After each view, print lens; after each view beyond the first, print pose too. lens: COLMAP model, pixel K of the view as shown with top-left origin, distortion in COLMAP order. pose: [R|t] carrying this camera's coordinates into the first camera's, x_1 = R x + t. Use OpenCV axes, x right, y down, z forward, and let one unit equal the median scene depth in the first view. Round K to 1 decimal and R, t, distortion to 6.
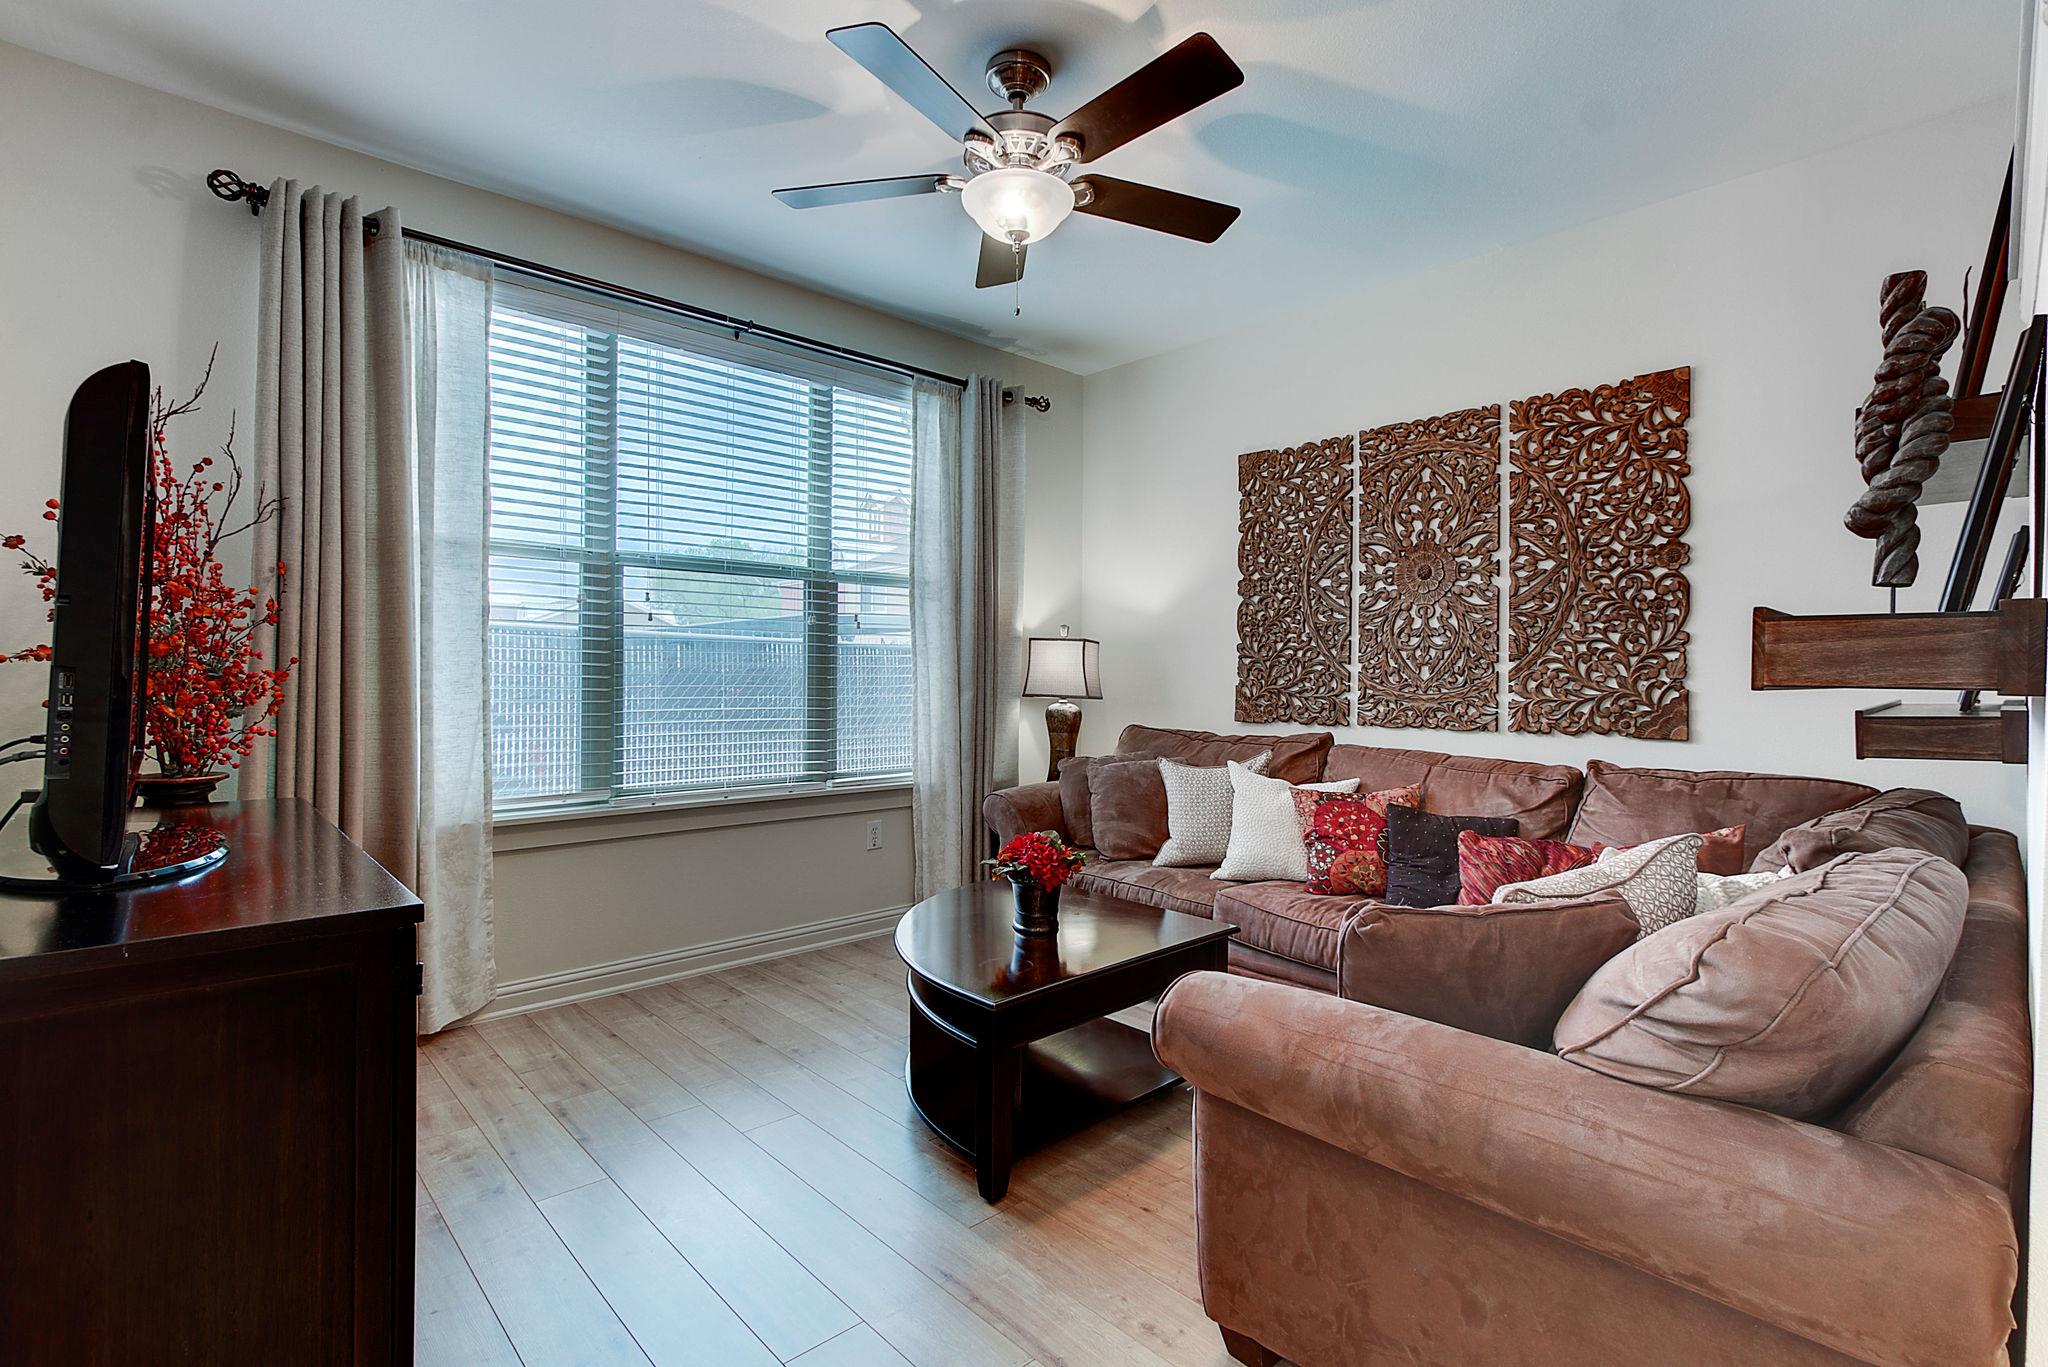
lens RADIAL K [[955.1, 0, 1024.1], [0, 955.1, 691.6], [0, 0, 1]] dist [-0.011521, 0.000547]
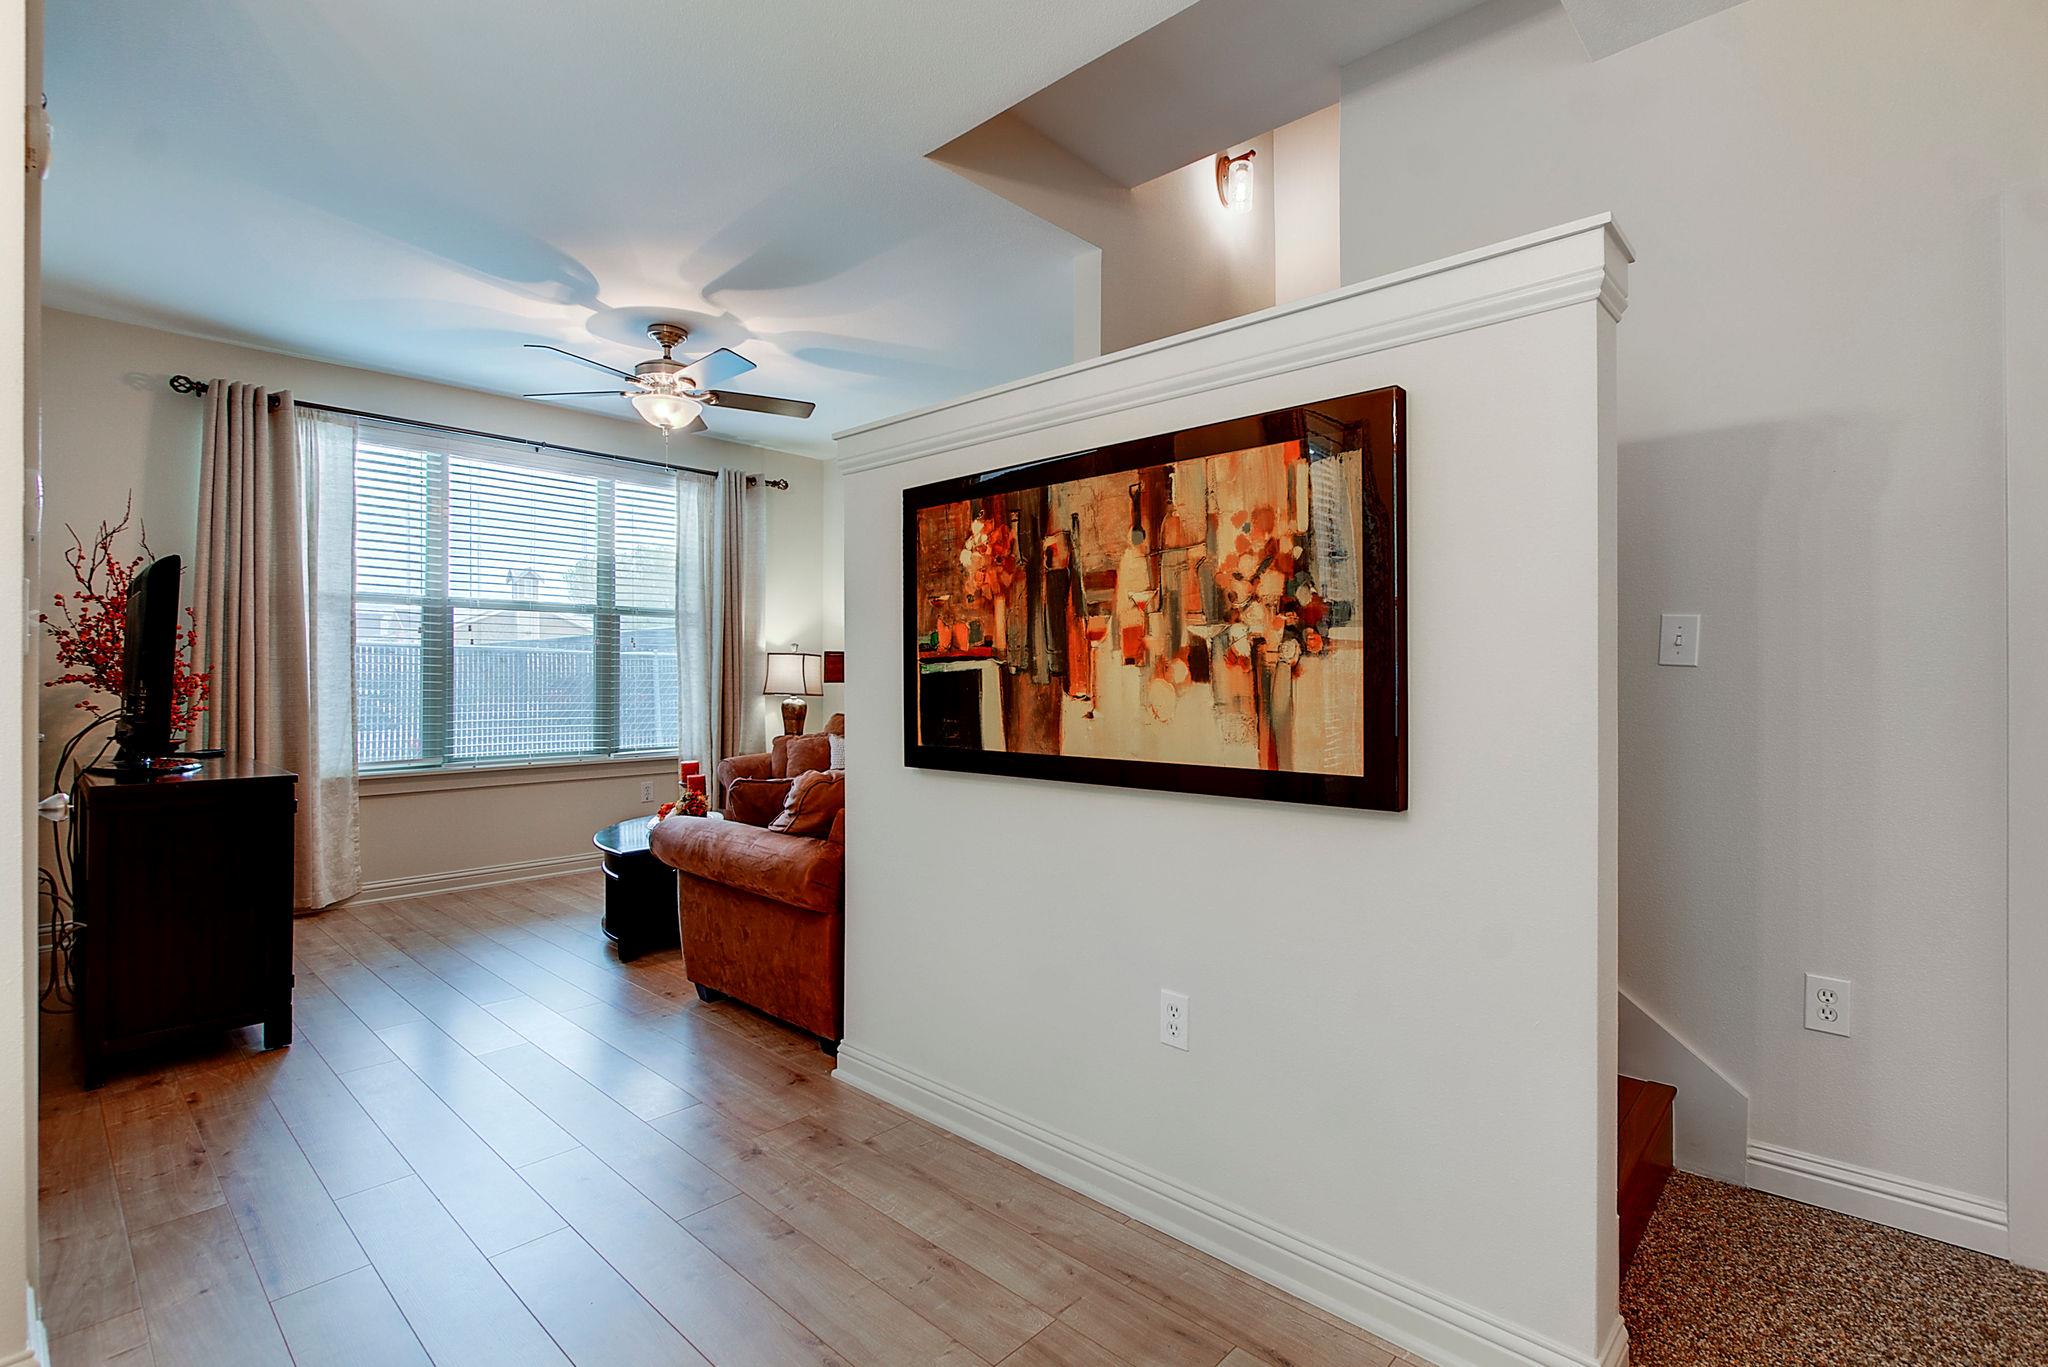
lens RADIAL K [[936.6, 0, 1029.1], [0, 936.6, 688.0], [0, 0, 1]] dist [-0.011768, 0.000939]
pose [[0.996889, -0.006359, 0.078560, 0.367604], [0.006910, 0.999953, -0.006754, 0.010447], [-0.078514, 0.007276, 0.996886, -0.532203]]
